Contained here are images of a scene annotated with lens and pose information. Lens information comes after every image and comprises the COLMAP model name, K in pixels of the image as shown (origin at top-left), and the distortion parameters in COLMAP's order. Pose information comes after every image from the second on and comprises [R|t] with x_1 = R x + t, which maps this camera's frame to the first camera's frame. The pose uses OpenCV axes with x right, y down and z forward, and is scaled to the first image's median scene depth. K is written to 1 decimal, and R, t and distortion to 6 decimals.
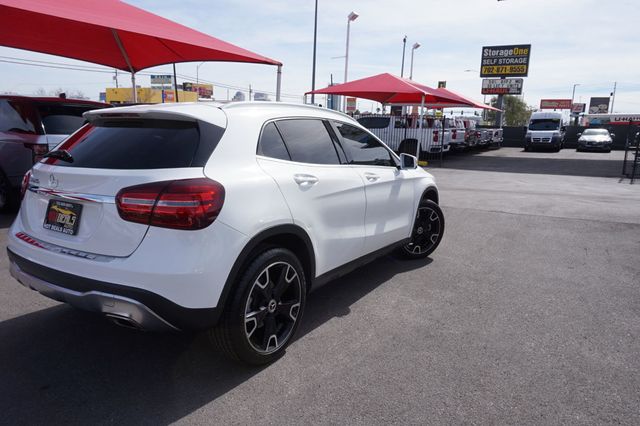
lens RADIAL K [[436.1, 0, 320.0], [0, 436.1, 213.0], [0, 0, 1]] dist [-0.035788, 0.035363]
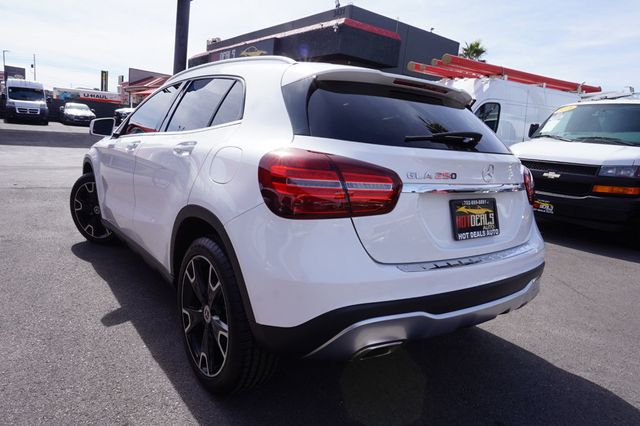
lens RADIAL K [[436.1, 0, 320.0], [0, 436.1, 213.0], [0, 0, 1]] dist [-0.035788, 0.035363]
pose [[0.352262, -0.156923, 0.922652, -0.159500], [0.098729, 0.986573, 0.130100, -0.014683], [-0.930679, 0.045263, 0.363025, 0.110021]]
